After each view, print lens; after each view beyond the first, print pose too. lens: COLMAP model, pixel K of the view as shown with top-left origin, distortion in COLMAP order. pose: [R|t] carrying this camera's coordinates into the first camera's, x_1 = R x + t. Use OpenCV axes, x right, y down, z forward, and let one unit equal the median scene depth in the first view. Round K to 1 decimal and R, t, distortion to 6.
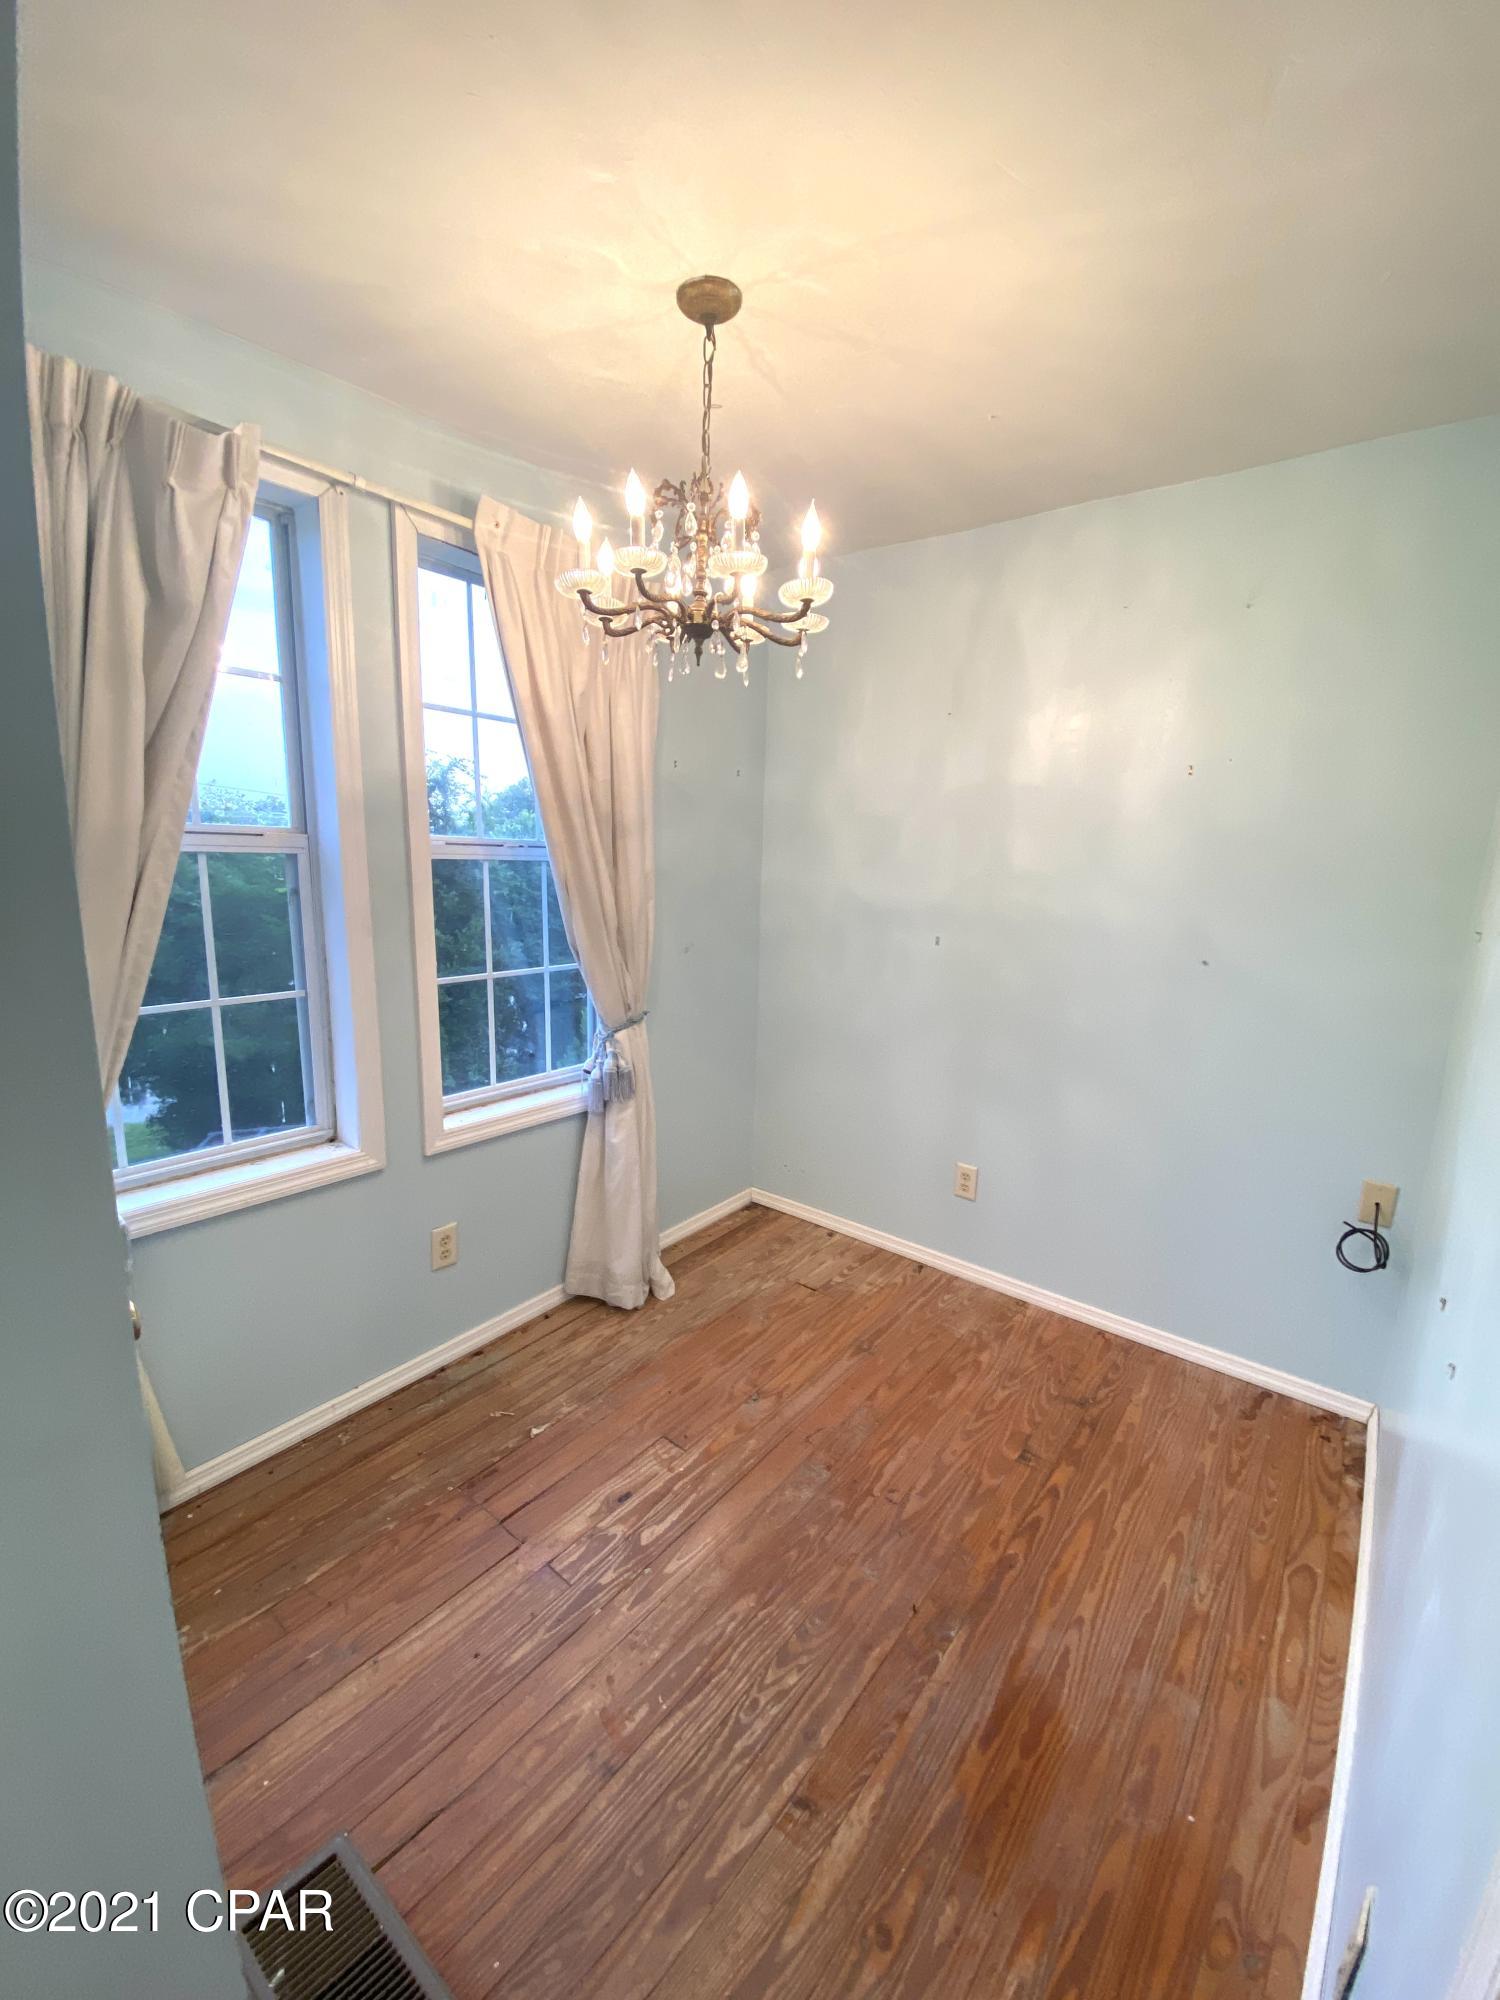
lens RADIAL K [[803.4, 0, 748.5], [0, 803.4, 991.5], [0, 0, 1]] dist [-0.031961, -0.003093]
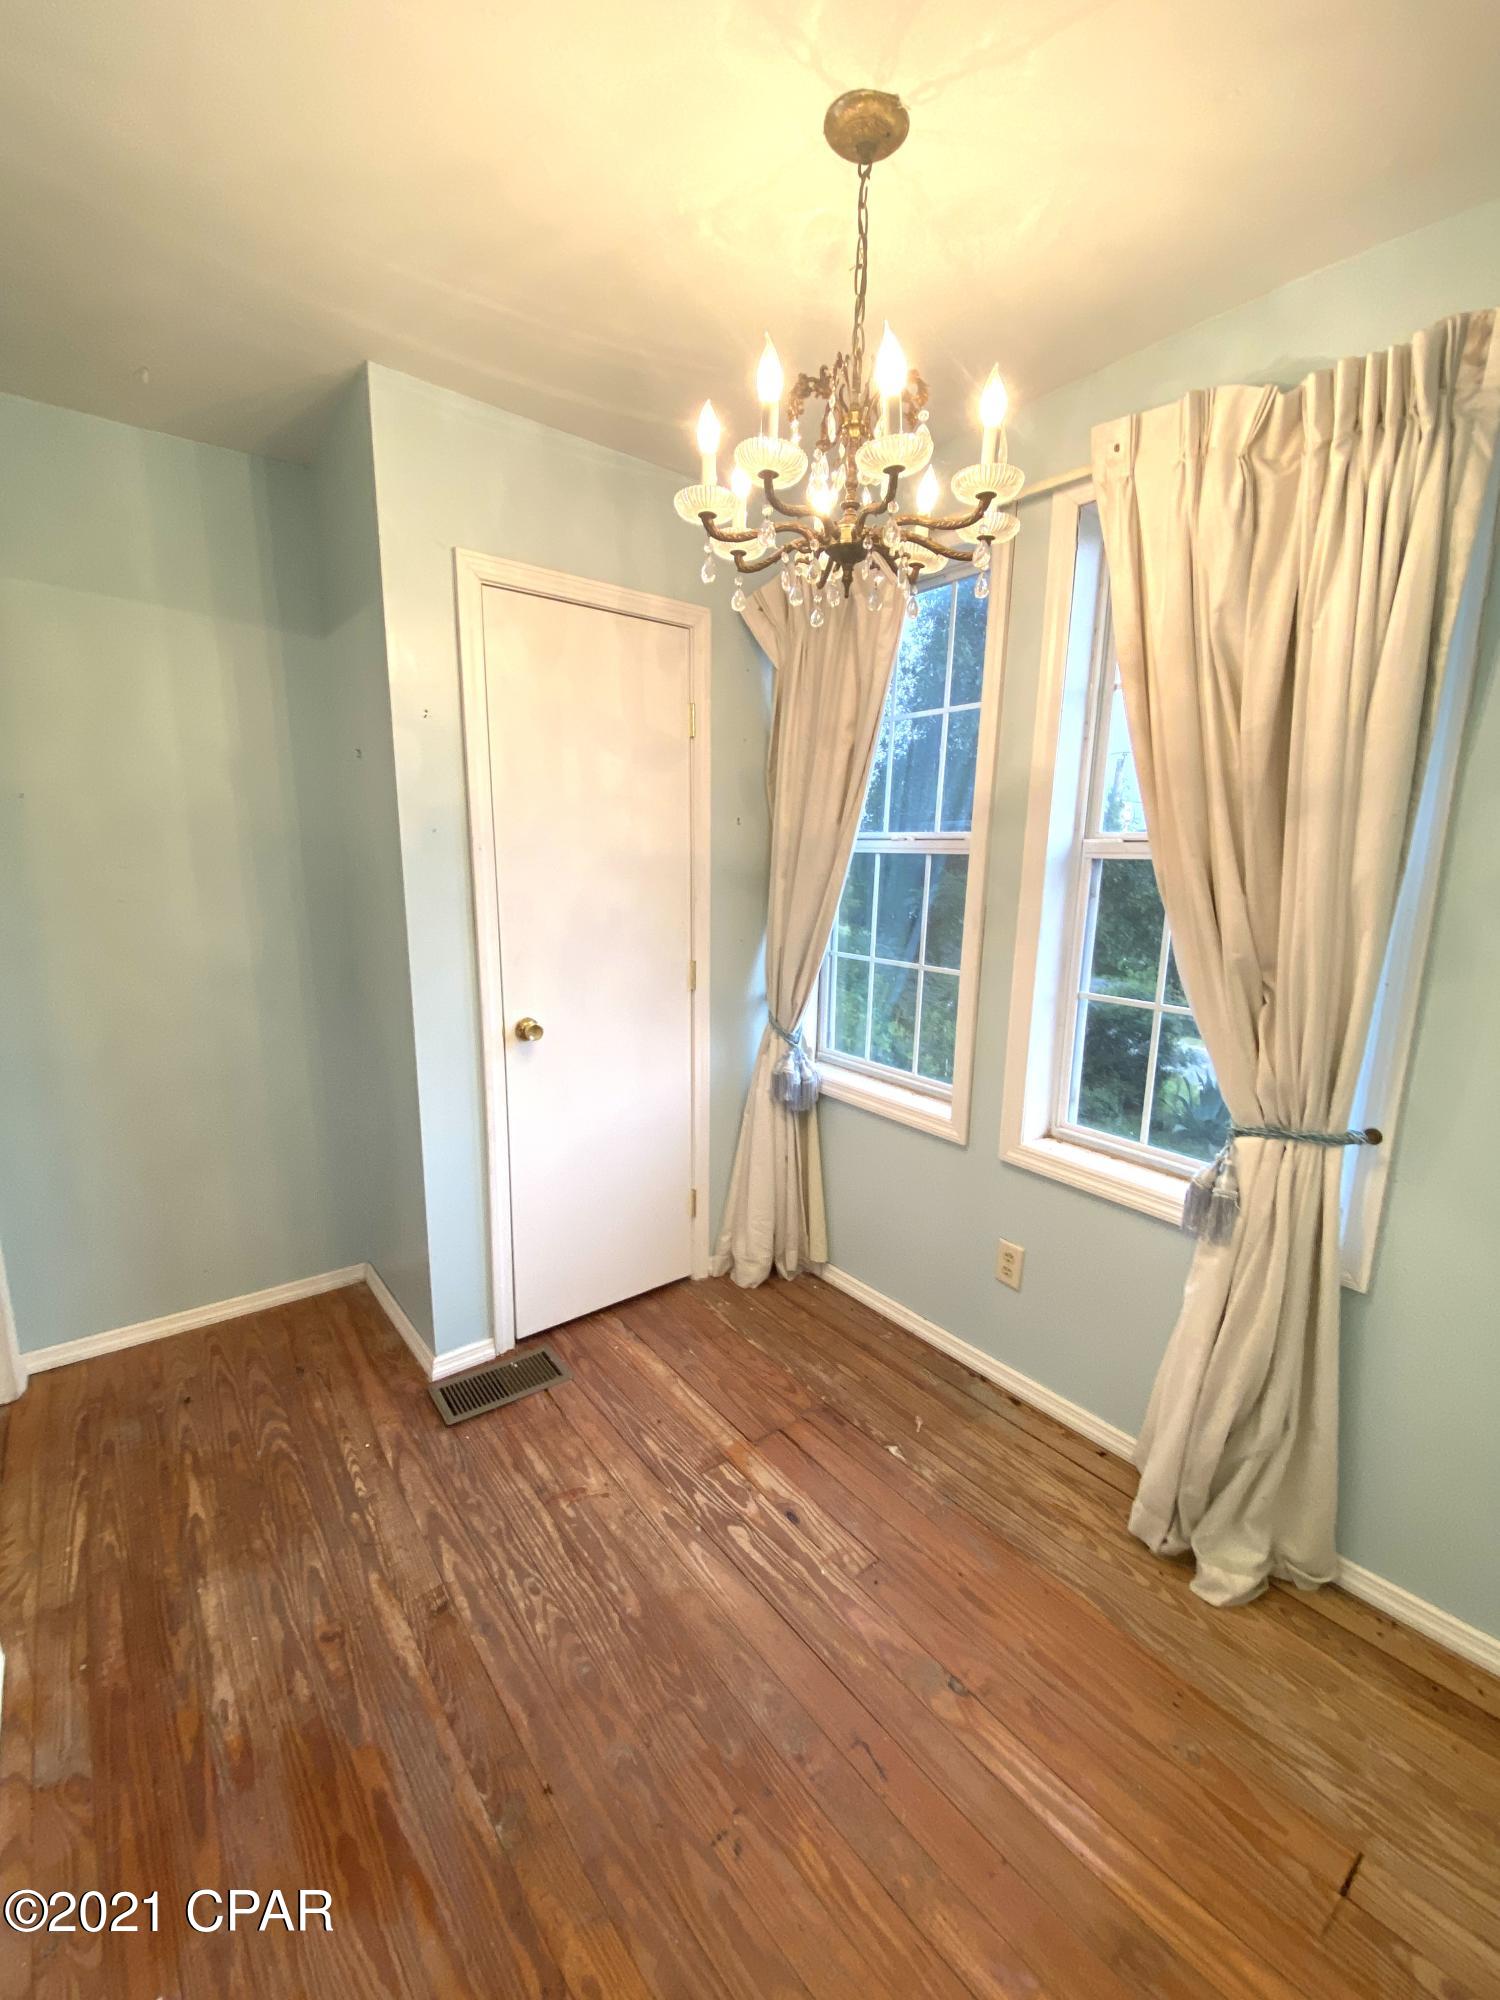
lens RADIAL K [[803.4, 0, 760.0], [0, 803.4, 992.7], [0, 0, 1]] dist [-0.031961, -0.003093]
pose [[-0.211358, 0.150872, -0.965694, 0.821528], [-0.204796, 0.959247, 0.194688, -0.170756], [0.955712, 0.238920, -0.171847, 1.194969]]
